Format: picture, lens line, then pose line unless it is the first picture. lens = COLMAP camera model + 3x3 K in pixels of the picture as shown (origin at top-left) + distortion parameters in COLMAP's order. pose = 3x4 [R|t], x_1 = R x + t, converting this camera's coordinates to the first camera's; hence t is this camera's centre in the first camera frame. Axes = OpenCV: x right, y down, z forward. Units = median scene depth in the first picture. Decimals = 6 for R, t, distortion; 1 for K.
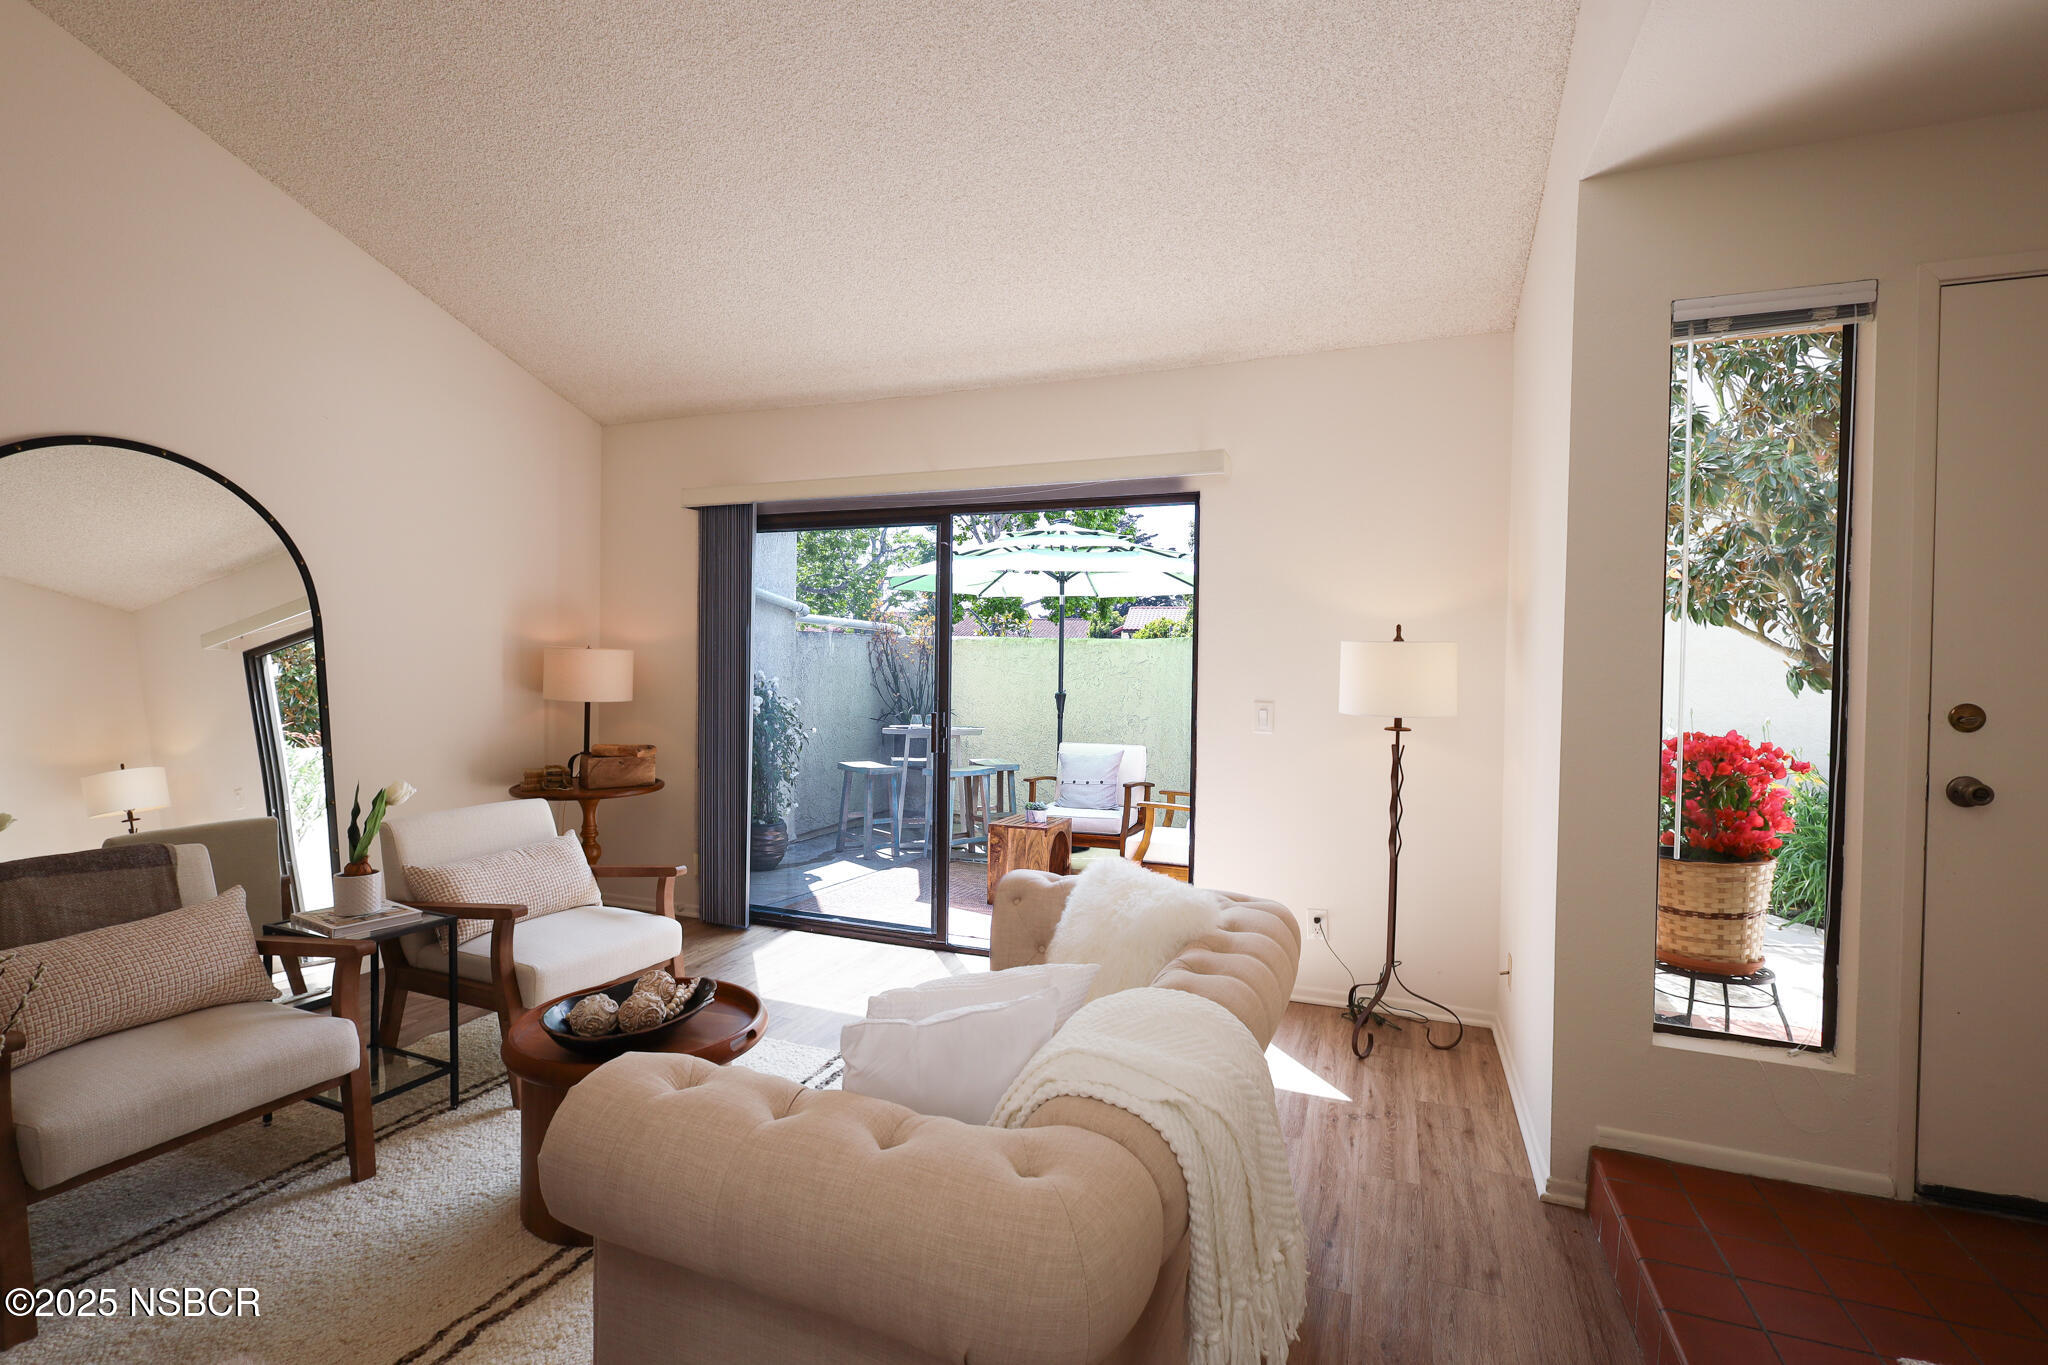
lens RADIAL K [[933.3, 0, 1024.0], [0, 933.3, 682.5], [0, 0, 1]] dist [0.000222, -0.000271]
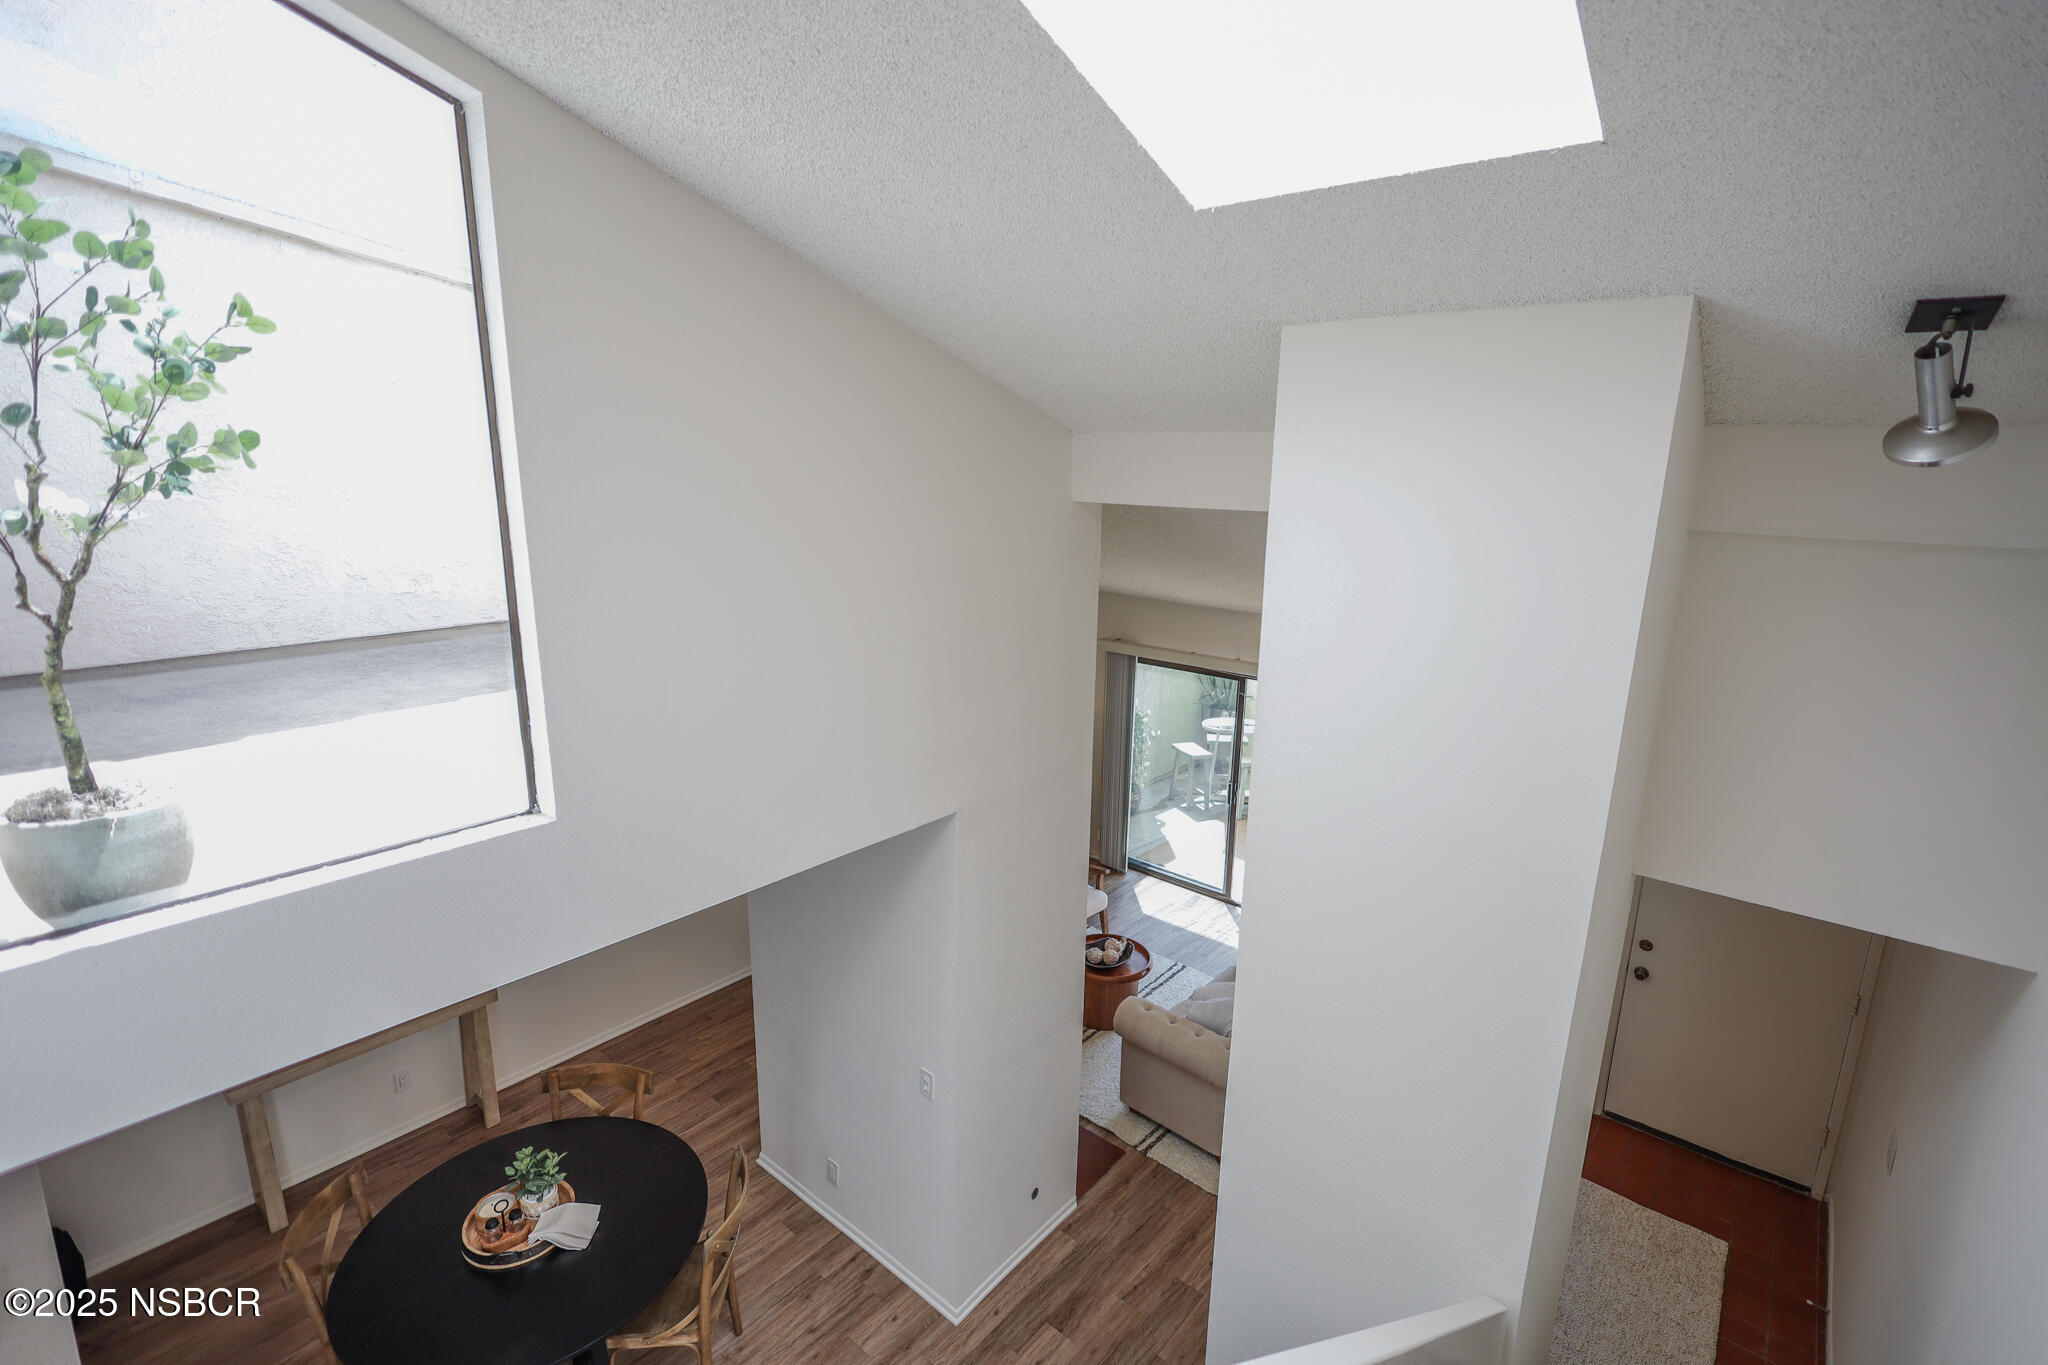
lens RADIAL K [[933.3, 0, 1024.0], [0, 933.3, 682.5], [0, 0, 1]] dist [0.000222, -0.000271]
pose [[0.943622, 0.070760, -0.323373, 0.099186], [0.001851, 0.975743, 0.218912, -0.544479], [0.331019, -0.207168, 0.920602, -0.766390]]
